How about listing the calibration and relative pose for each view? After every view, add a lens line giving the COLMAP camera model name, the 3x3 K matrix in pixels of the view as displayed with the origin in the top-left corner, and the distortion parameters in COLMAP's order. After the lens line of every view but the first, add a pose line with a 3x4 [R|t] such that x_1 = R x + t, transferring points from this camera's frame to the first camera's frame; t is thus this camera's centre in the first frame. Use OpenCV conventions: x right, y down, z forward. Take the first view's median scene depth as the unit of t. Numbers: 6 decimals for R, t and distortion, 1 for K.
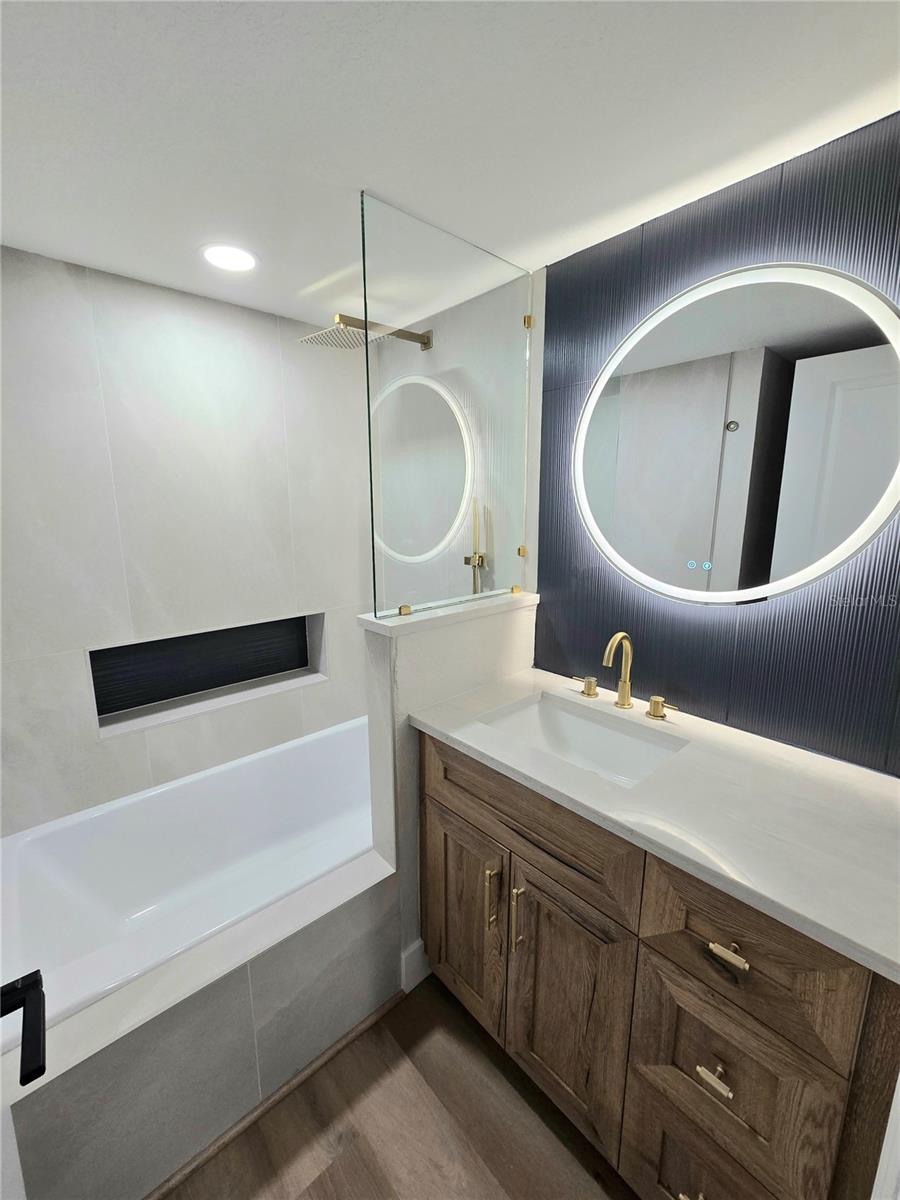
lens RADIAL K [[492.4, 0, 432.1], [0, 492.4, 599.9], [0, 0, 1]] dist [-0.000853, 0.000149]
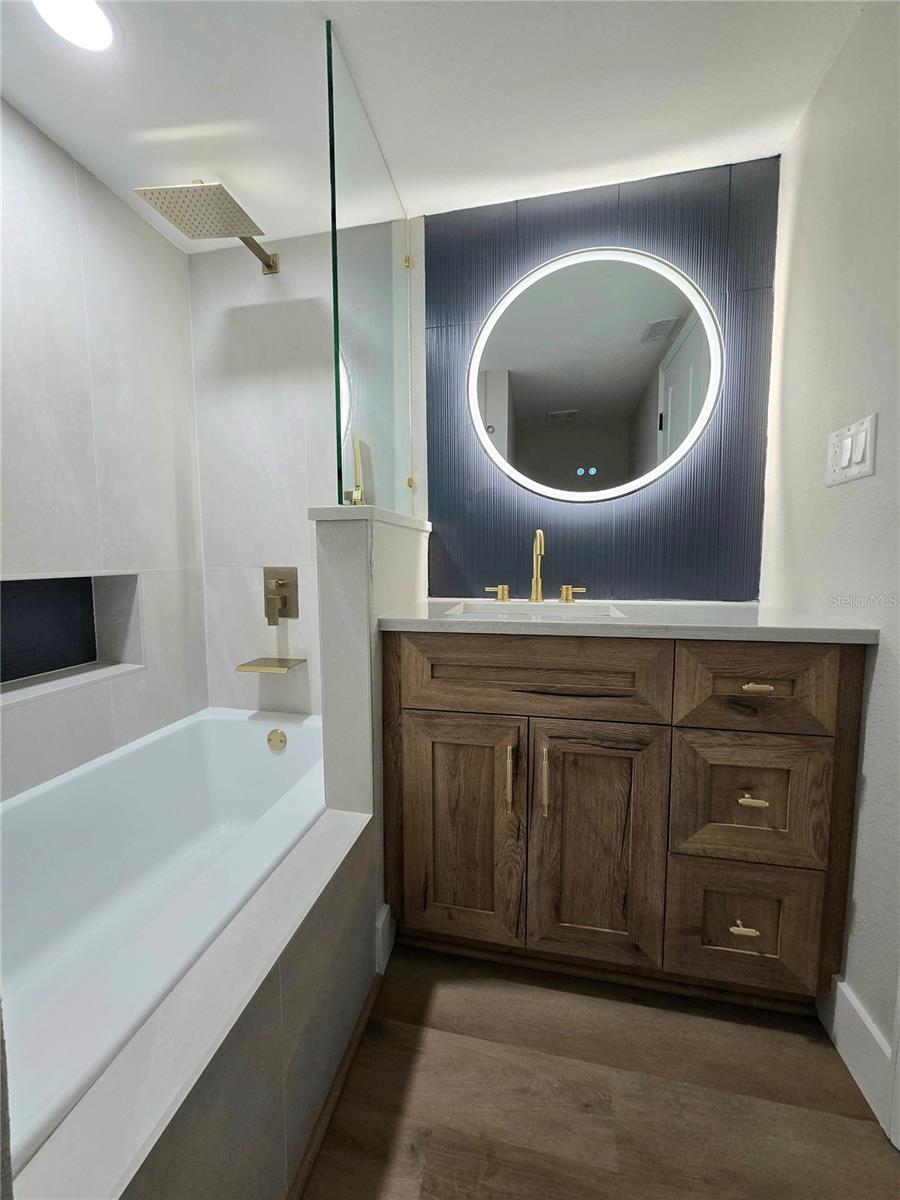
lens RADIAL K [[492.4, 0, 432.1], [0, 492.4, 599.9], [0, 0, 1]] dist [-0.000853, 0.000149]
pose [[0.806104, -0.051200, 0.589555, -0.542731], [0.115037, 0.990803, -0.071245, 0.305161], [-0.580485, 0.125252, 0.804580, 0.262683]]
